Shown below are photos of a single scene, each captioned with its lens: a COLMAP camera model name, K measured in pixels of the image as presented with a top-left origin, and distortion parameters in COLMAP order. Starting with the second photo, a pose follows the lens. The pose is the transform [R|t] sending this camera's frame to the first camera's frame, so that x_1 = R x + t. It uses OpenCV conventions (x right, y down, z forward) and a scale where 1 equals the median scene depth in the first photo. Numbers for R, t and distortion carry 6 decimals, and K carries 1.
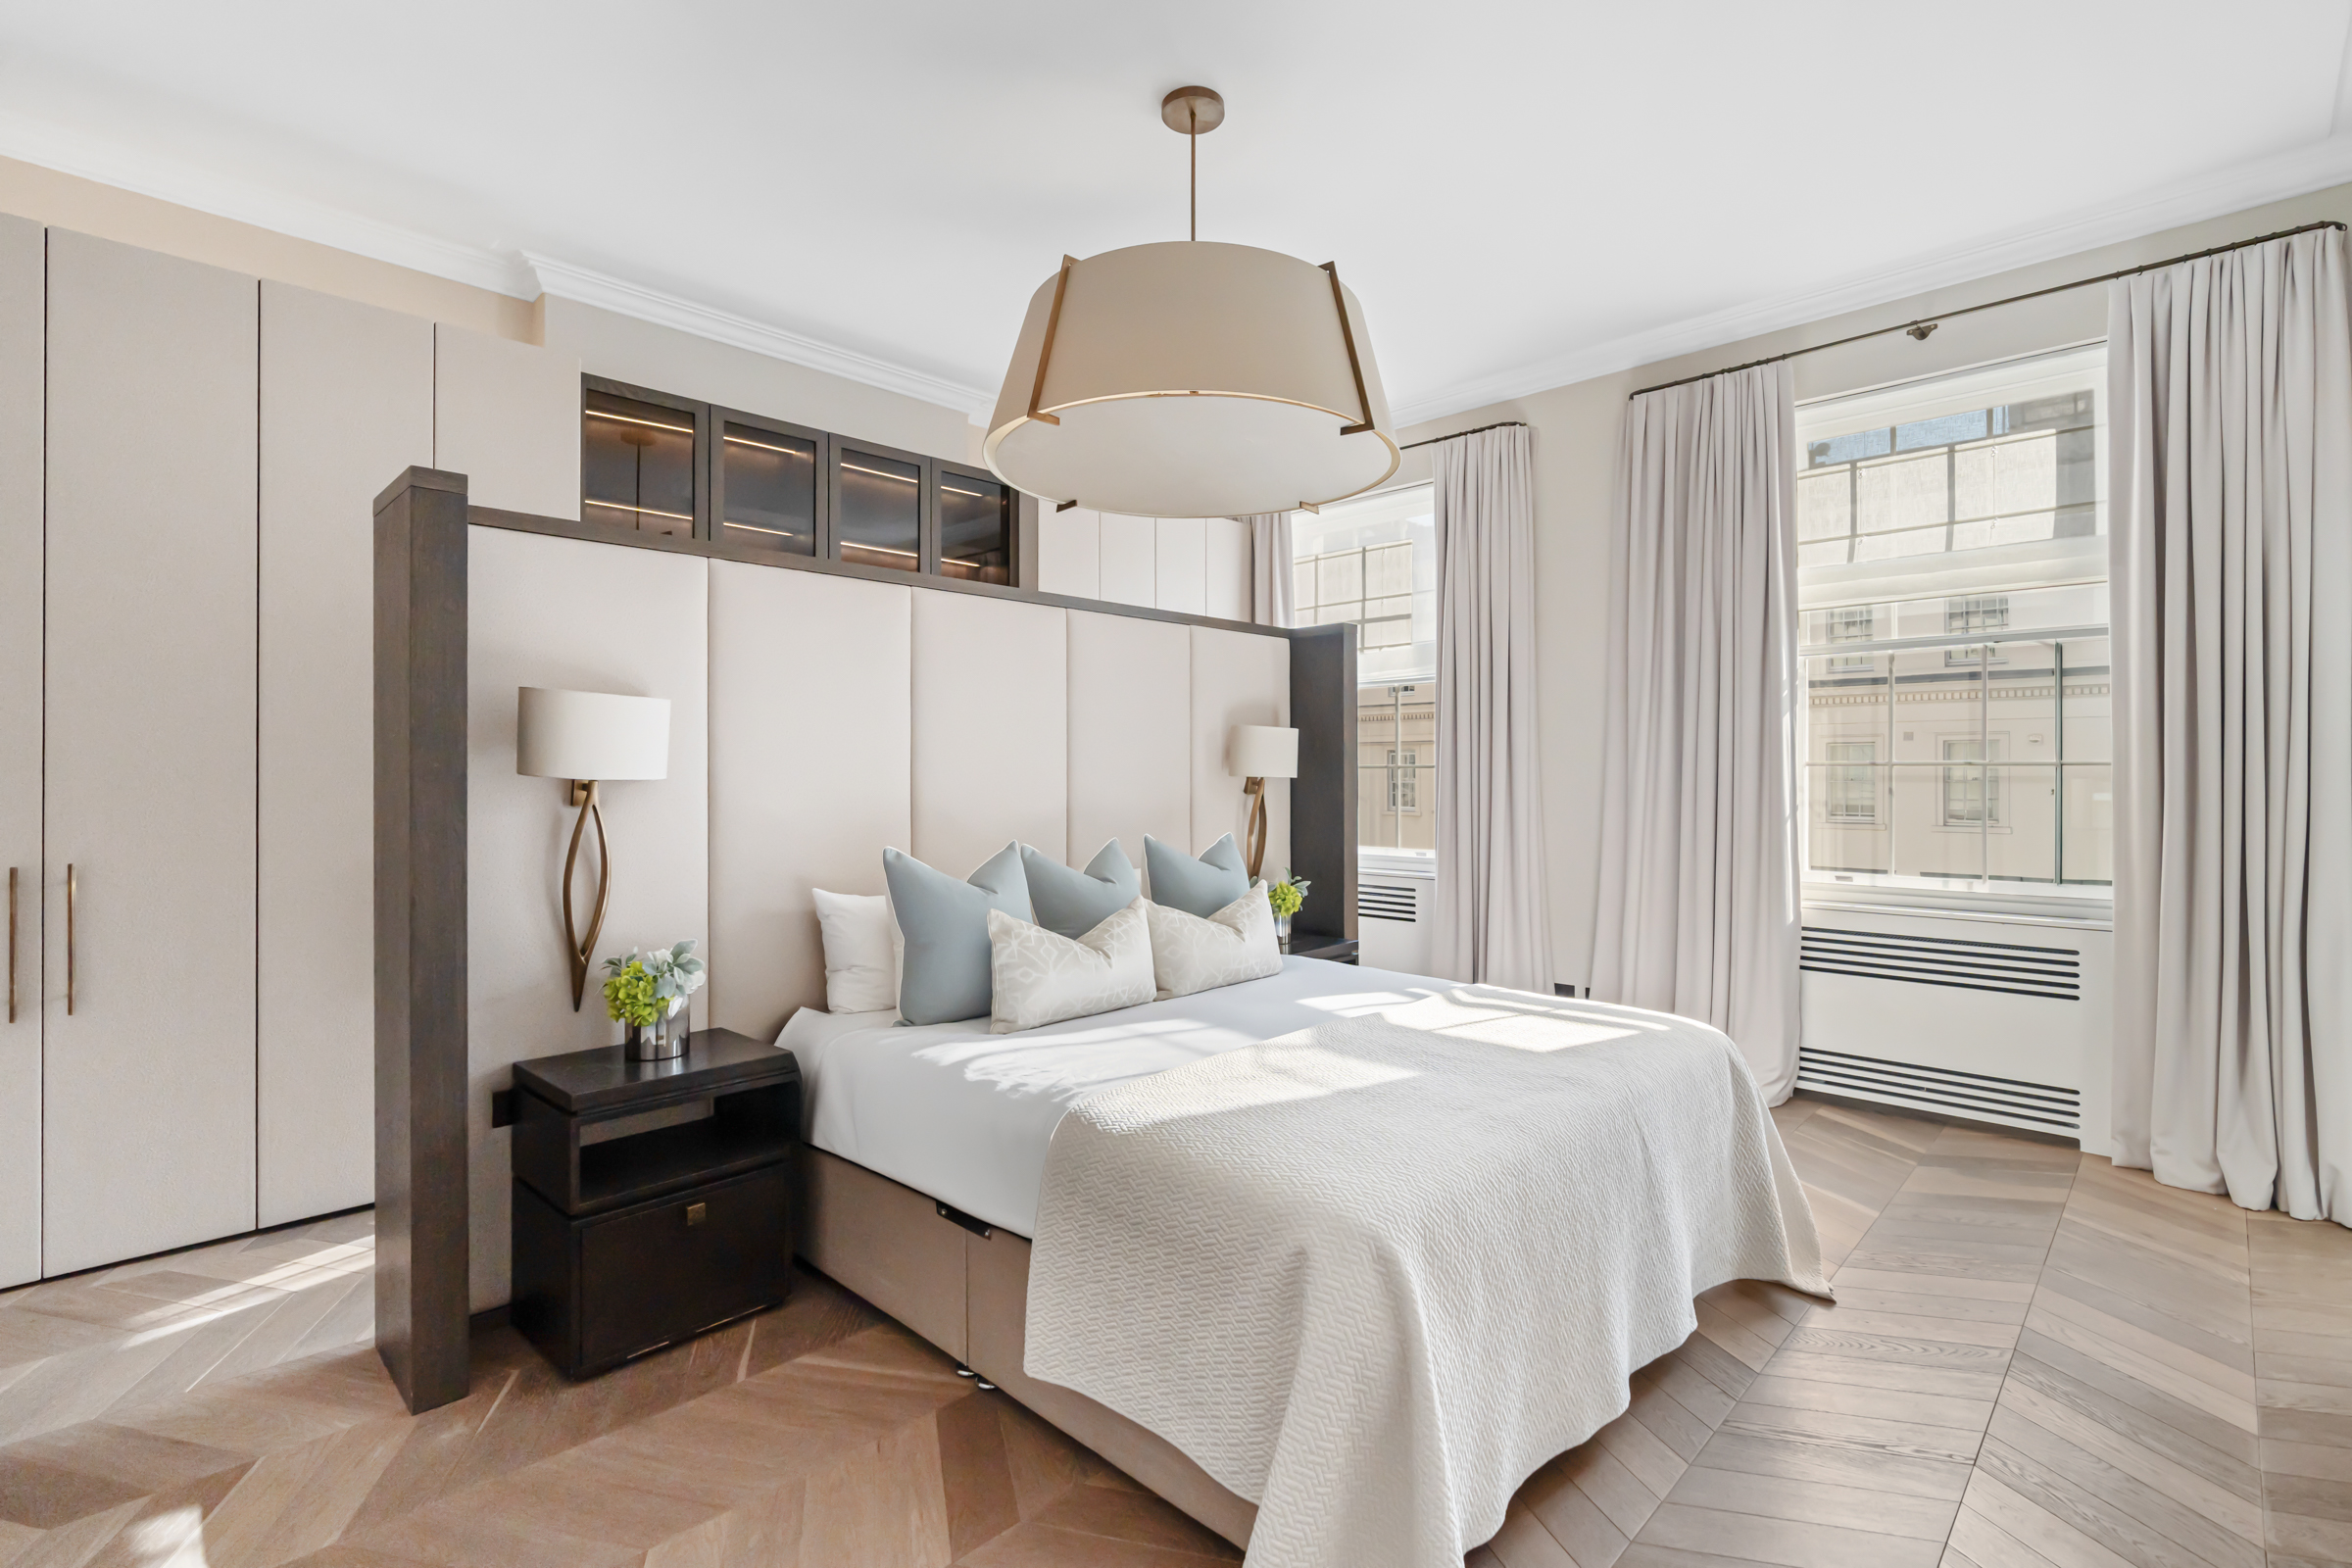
lens RADIAL K [[1050.4, 0, 1176.0], [0, 1050.4, 784.0], [0, 0, 1]] dist [0.000722, 0.000087]
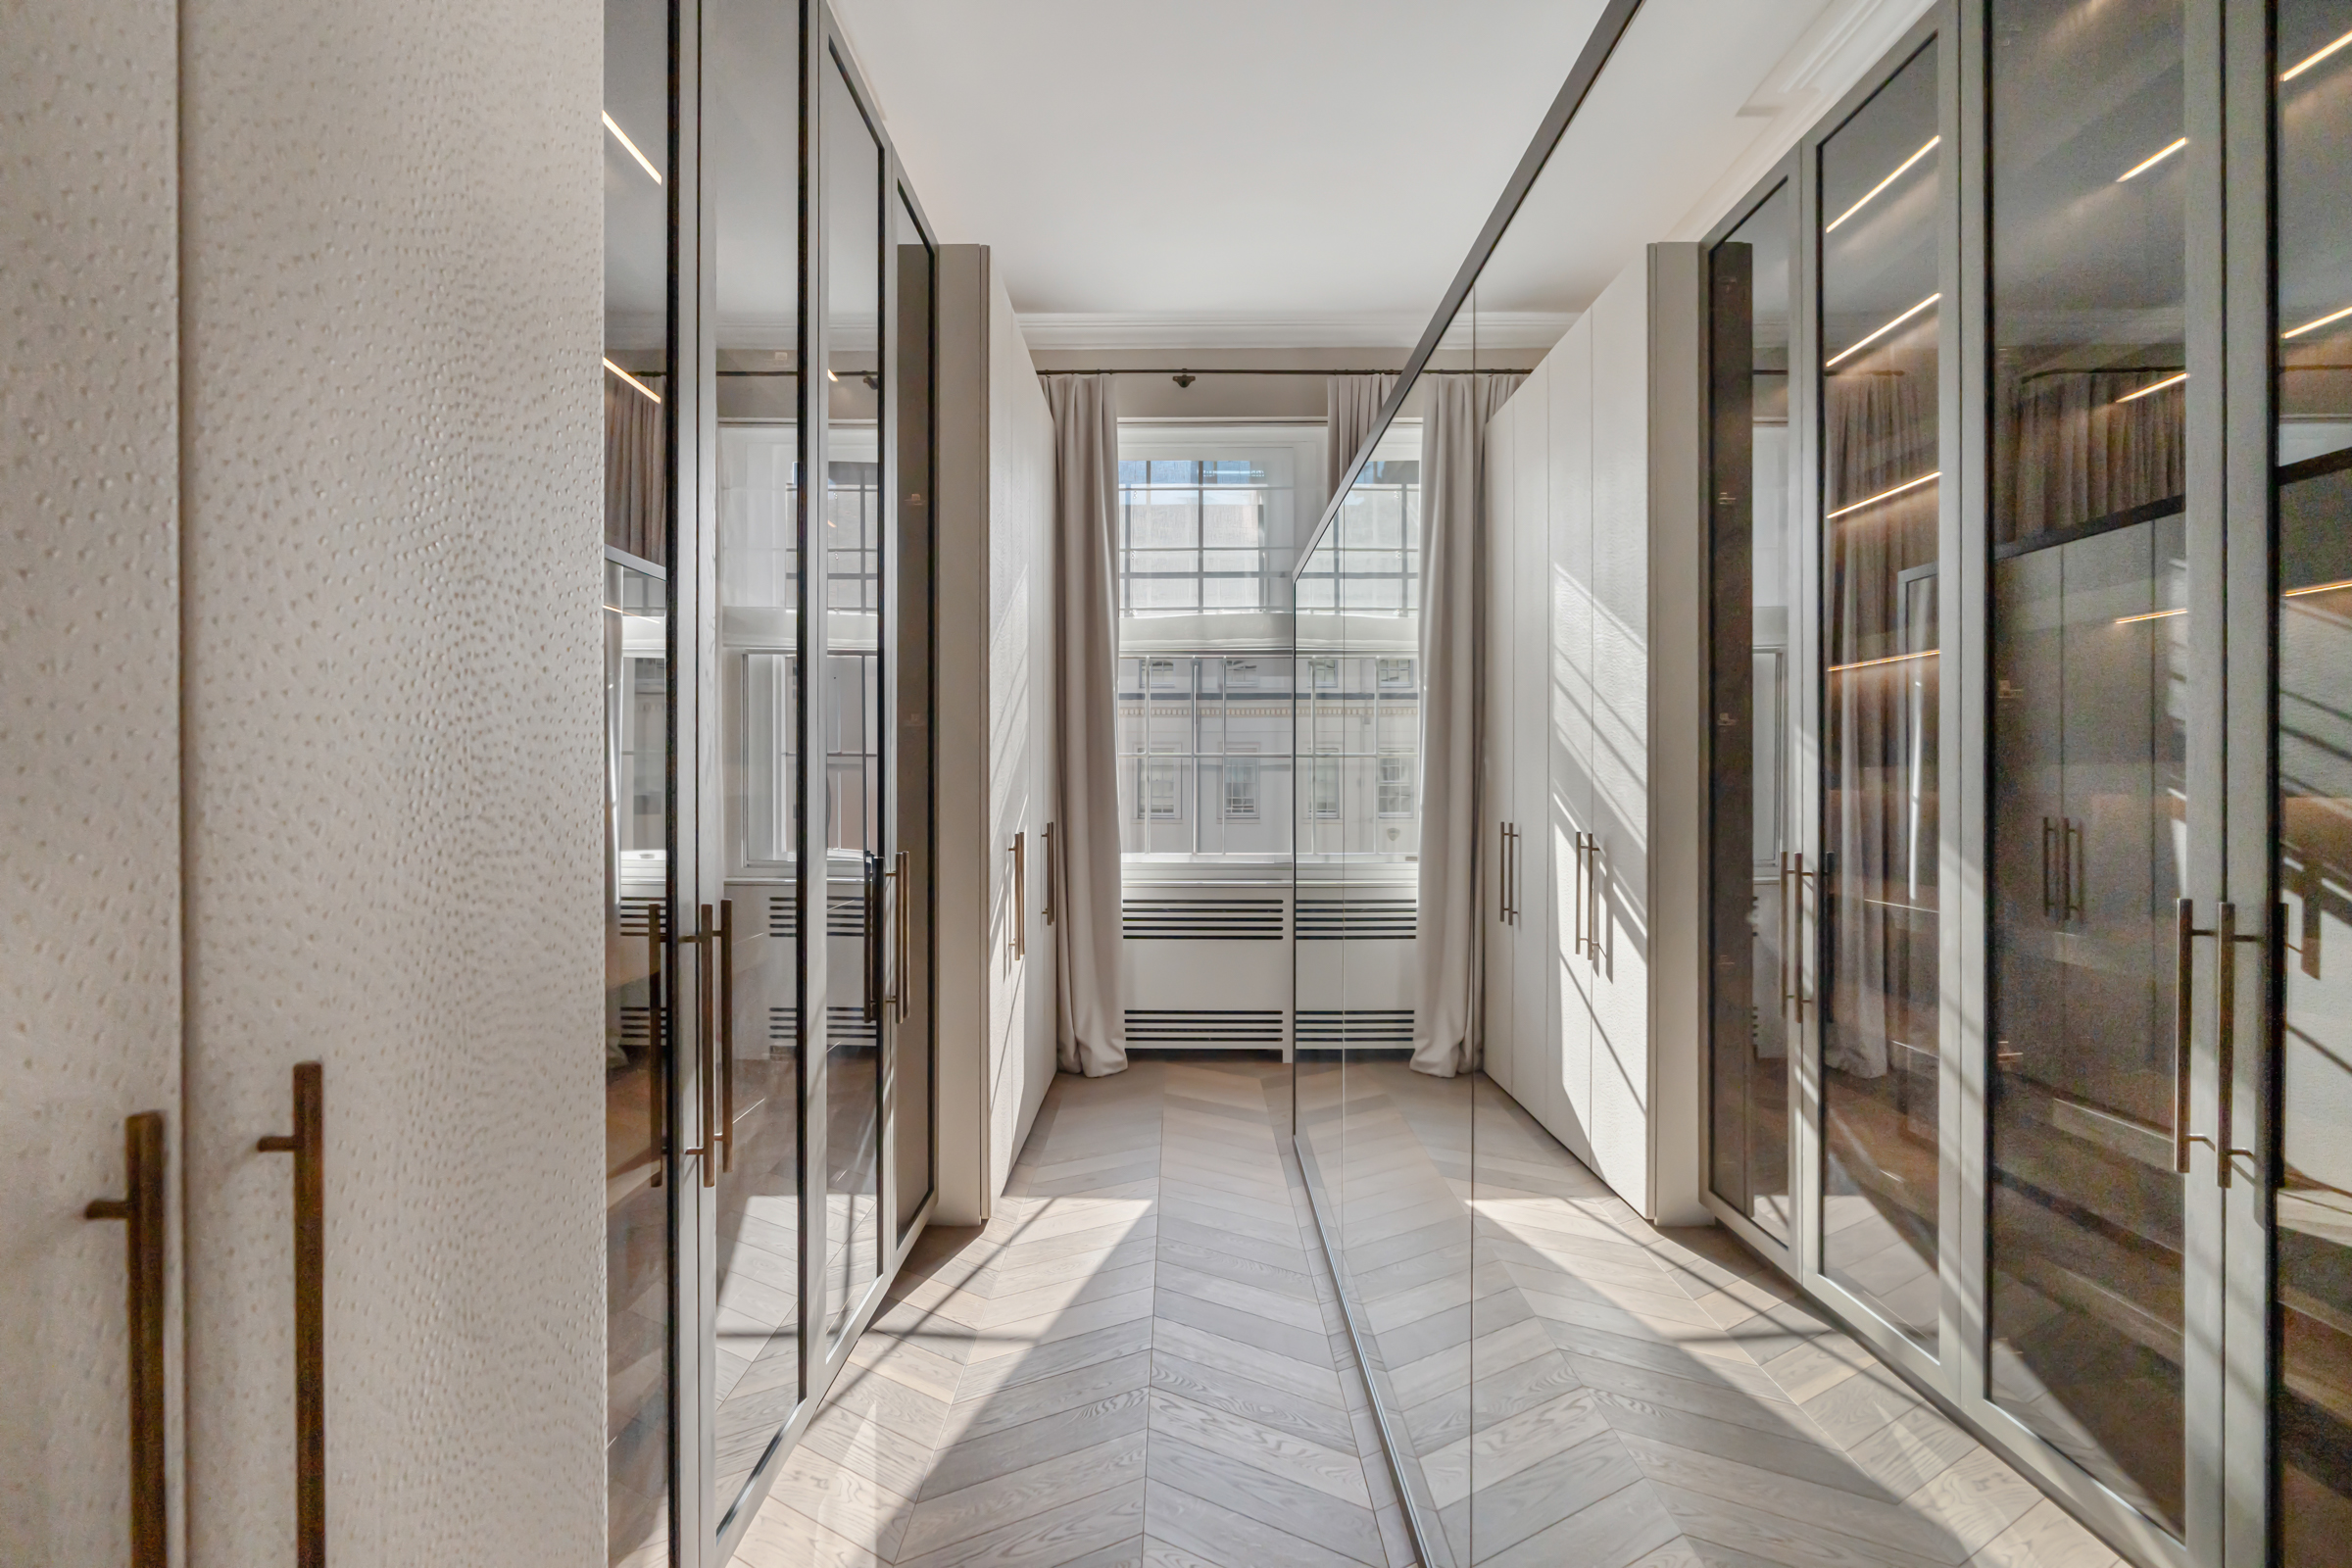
lens RADIAL K [[1050.4, 0, 1176.0], [0, 1050.4, 784.0], [0, 0, 1]] dist [0.000722, 0.000087]
pose [[0.702059, -0.005157, 0.712101, -0.314983], [0.000641, 0.999978, 0.006610, 0.000358], [-0.712119, -0.004184, 0.702046, 0.341123]]
